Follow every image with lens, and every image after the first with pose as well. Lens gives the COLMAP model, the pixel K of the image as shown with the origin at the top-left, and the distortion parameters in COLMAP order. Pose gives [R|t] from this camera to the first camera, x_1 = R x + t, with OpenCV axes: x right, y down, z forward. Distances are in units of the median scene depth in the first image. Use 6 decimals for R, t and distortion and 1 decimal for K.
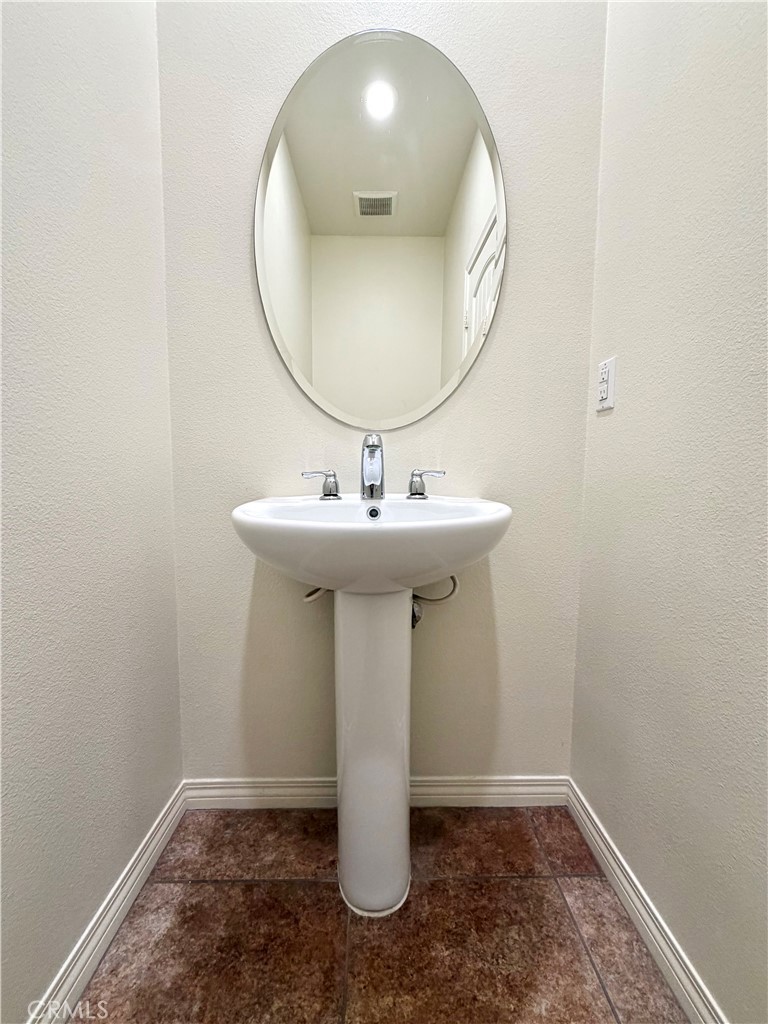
lens RADIAL K [[407.4, 0, 384.5], [0, 407.4, 509.0], [0, 0, 1]] dist [-0.002226, -0.000133]
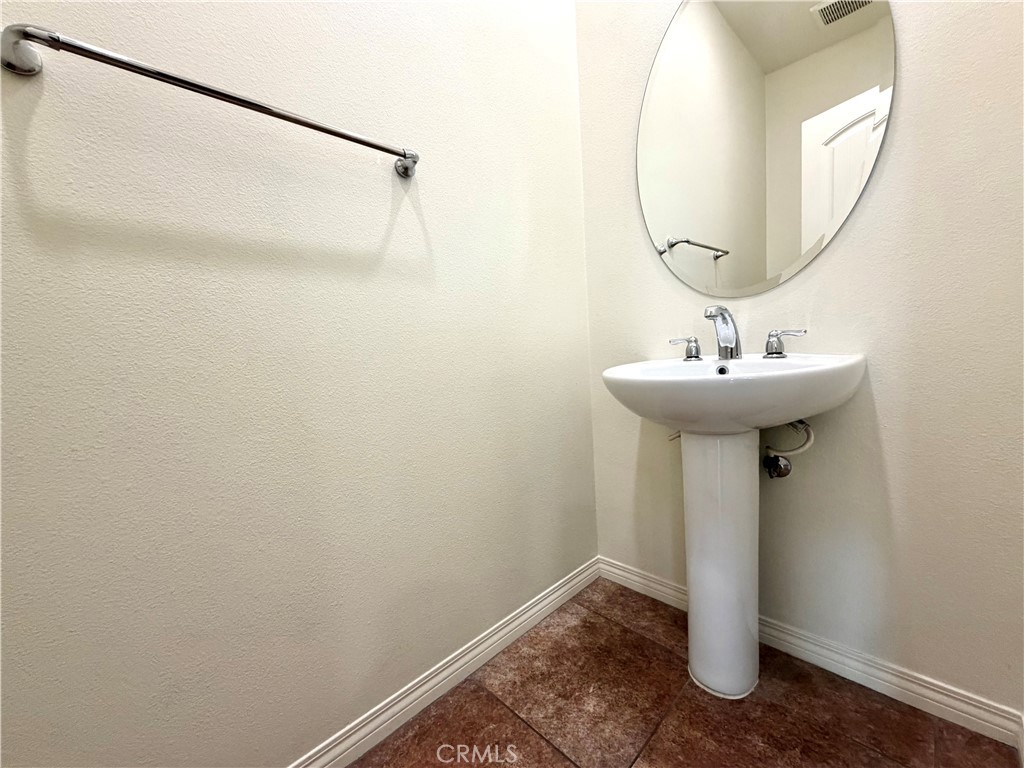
lens RADIAL K [[407.4, 0, 511.6], [0, 407.4, 386.7], [0, 0, 1]] dist [-0.002226, -0.000133]
pose [[0.682822, 0.016554, -0.730397, 0.405040], [0.005138, 0.999610, 0.027460, 0.019278], [0.730567, -0.022503, 0.682470, -0.247383]]
